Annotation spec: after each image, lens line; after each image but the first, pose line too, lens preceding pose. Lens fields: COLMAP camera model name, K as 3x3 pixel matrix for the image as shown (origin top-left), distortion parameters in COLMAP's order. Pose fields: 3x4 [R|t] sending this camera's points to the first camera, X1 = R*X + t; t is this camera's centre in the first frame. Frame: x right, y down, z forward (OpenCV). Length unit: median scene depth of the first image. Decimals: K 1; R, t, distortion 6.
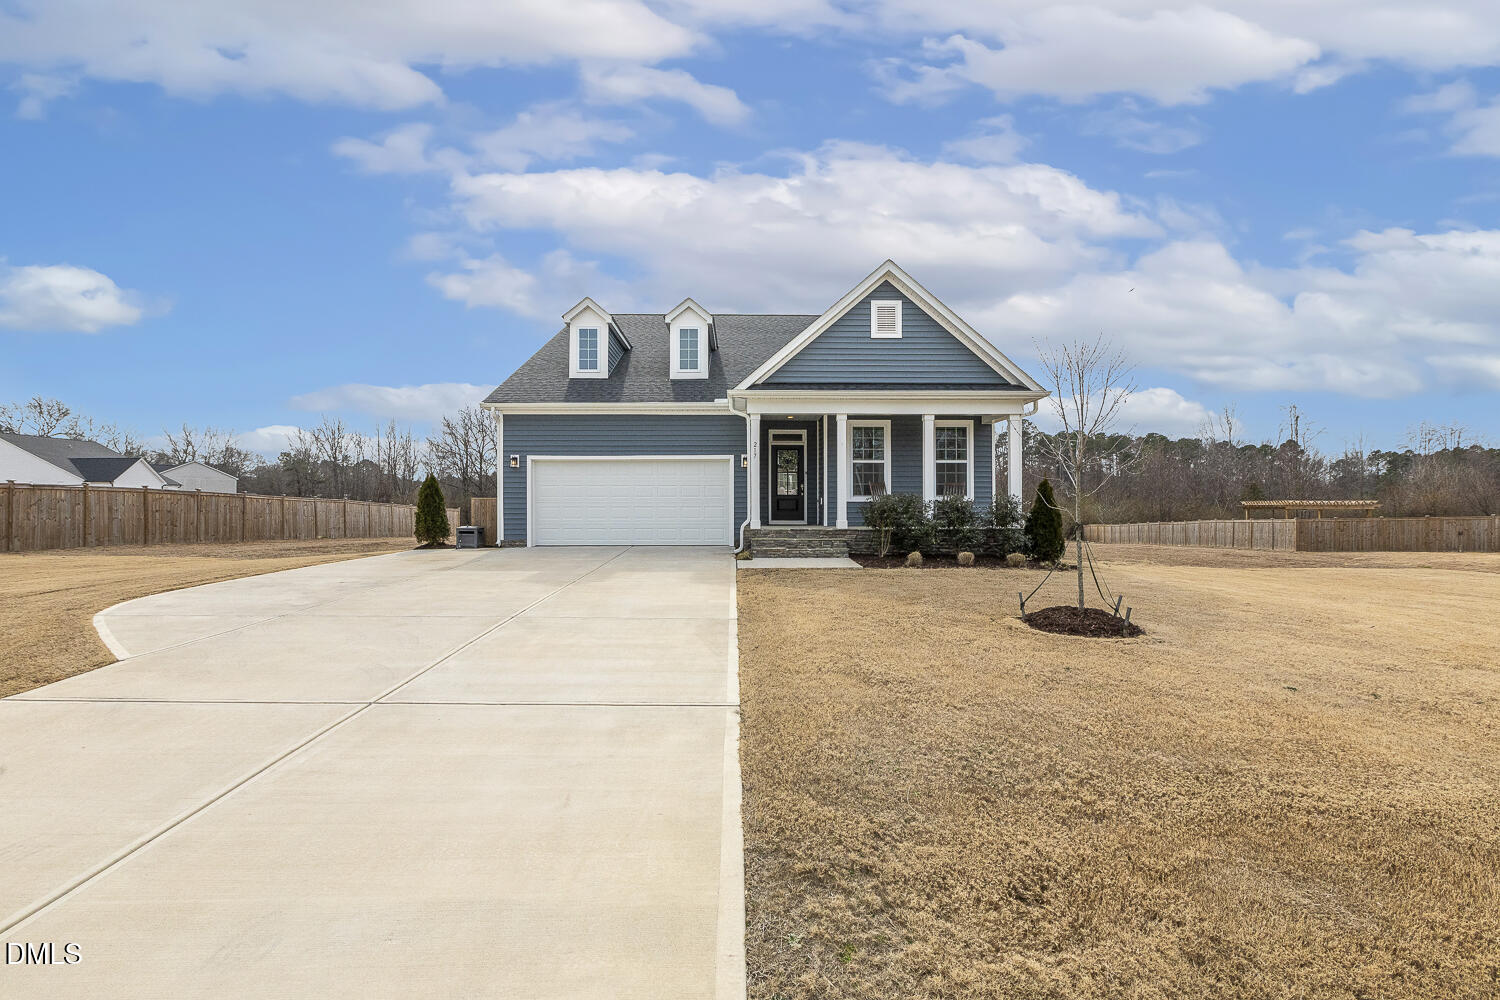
lens RADIAL K [[681.2, 0, 748.0], [0, 681.2, 526.0], [0, 0, 1]] dist [0.000311, -0.000118]
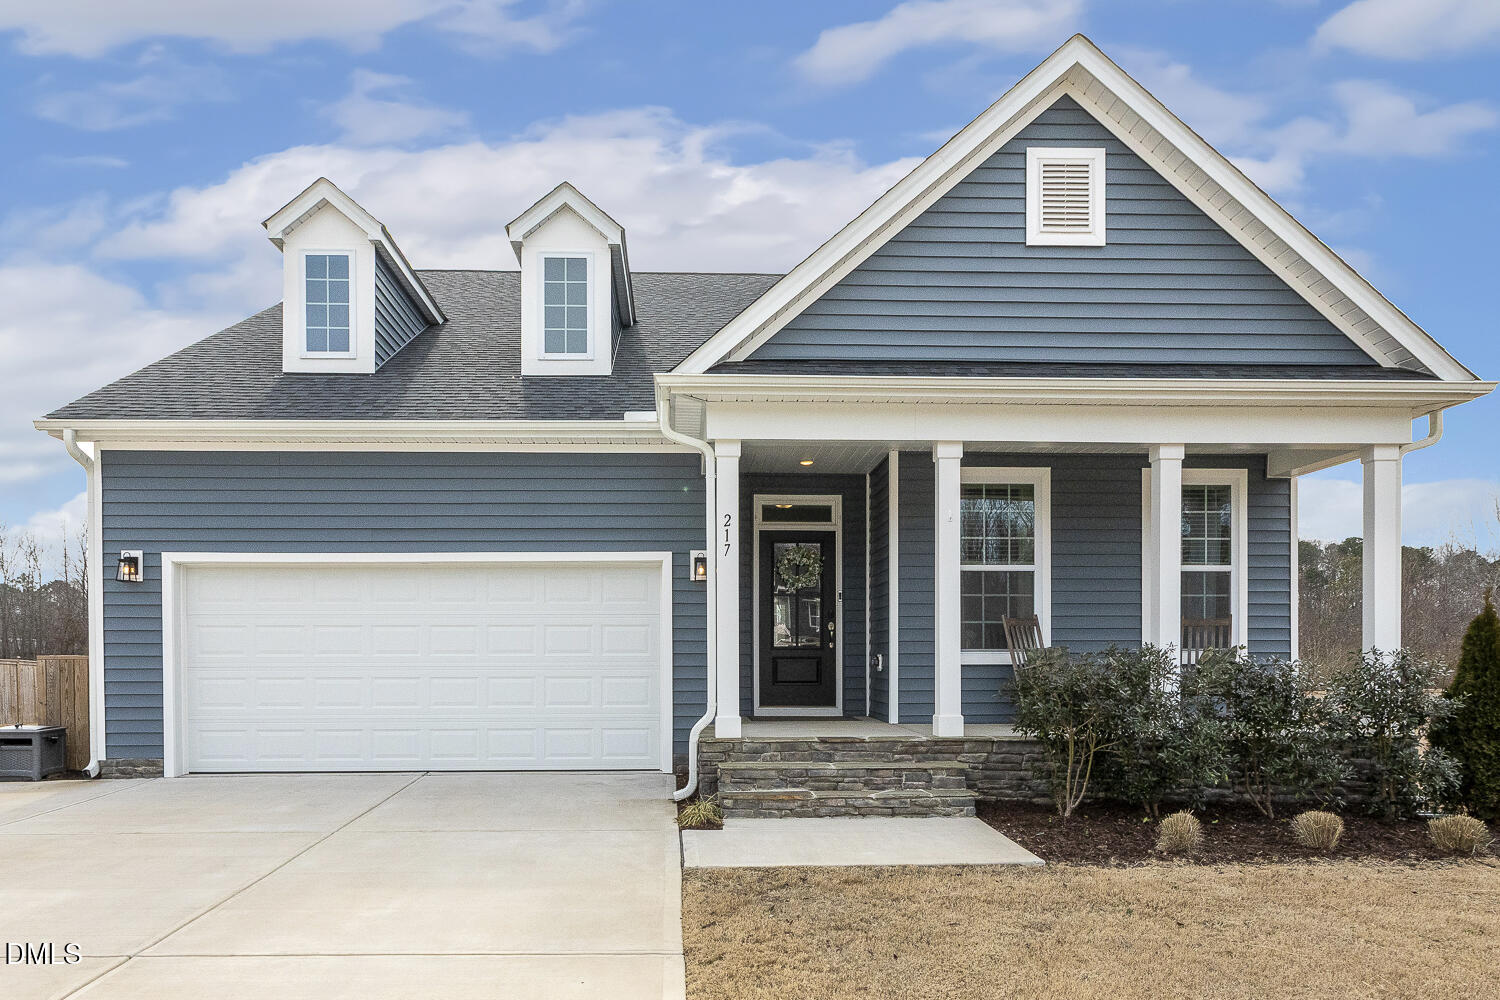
lens RADIAL K [[1101.8, 0, 716.9], [0, 1101.8, 695.4], [0, 0, 1]] dist [0.003702, 0.003727]
pose [[0.999740, -0.002136, 0.022693, -0.009150], [0.001972, 0.999972, 0.007236, -0.022489], [-0.022708, -0.007190, 0.999716, 0.338690]]
